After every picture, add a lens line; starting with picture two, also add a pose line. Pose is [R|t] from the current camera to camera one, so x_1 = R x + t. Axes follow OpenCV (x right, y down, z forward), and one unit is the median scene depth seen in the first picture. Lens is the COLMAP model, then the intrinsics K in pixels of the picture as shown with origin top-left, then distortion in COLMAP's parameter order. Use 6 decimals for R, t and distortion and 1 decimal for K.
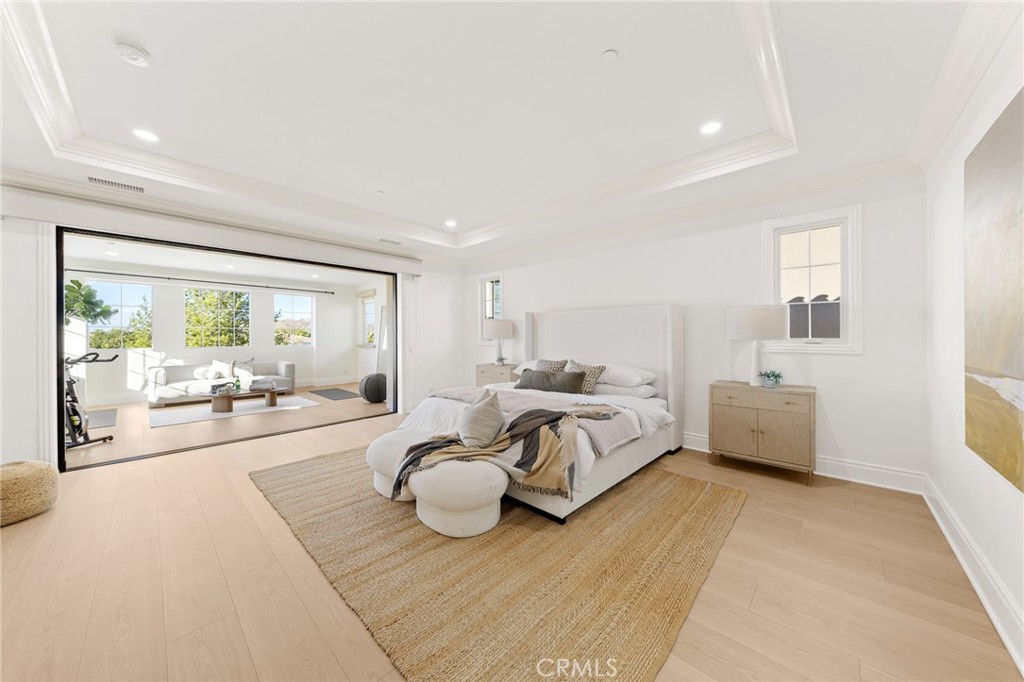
lens RADIAL K [[345.4, 0, 511.8], [0, 345.4, 338.0], [0, 0, 1]] dist [-0.002897, -0.000141]
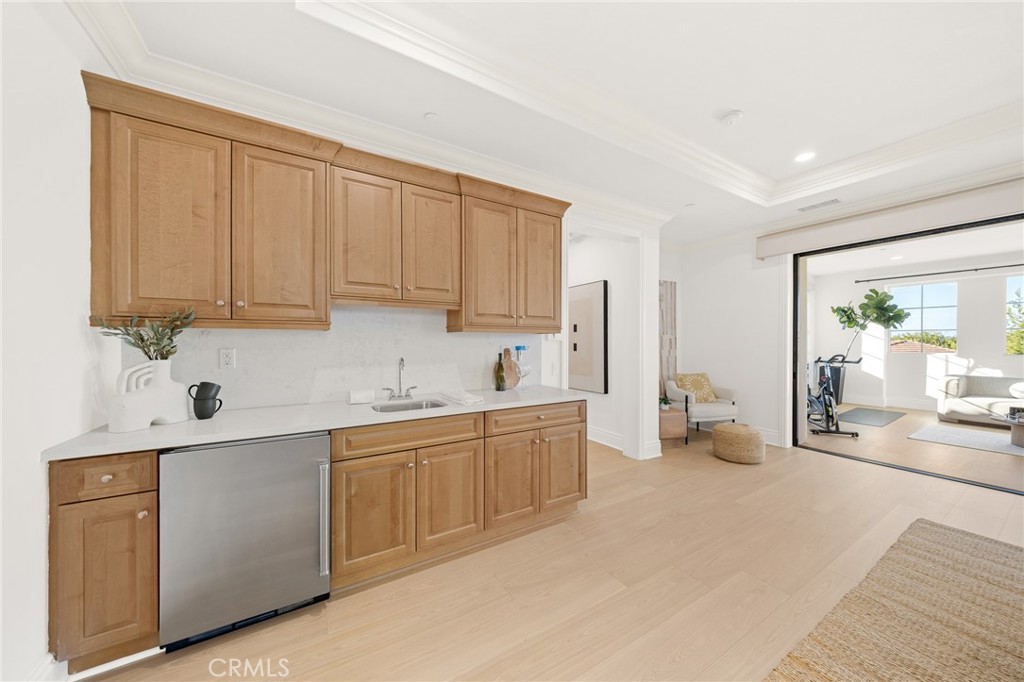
lens RADIAL K [[386.5, 0, 547.3], [0, 386.5, 344.5], [0, 0, 1]] dist [0.001984, 0.000135]
pose [[-0.246911, 0.013090, -0.968950, 0.188107], [-0.004522, 0.999882, 0.014661, -0.003340], [0.969028, 0.008002, -0.246823, 0.280413]]
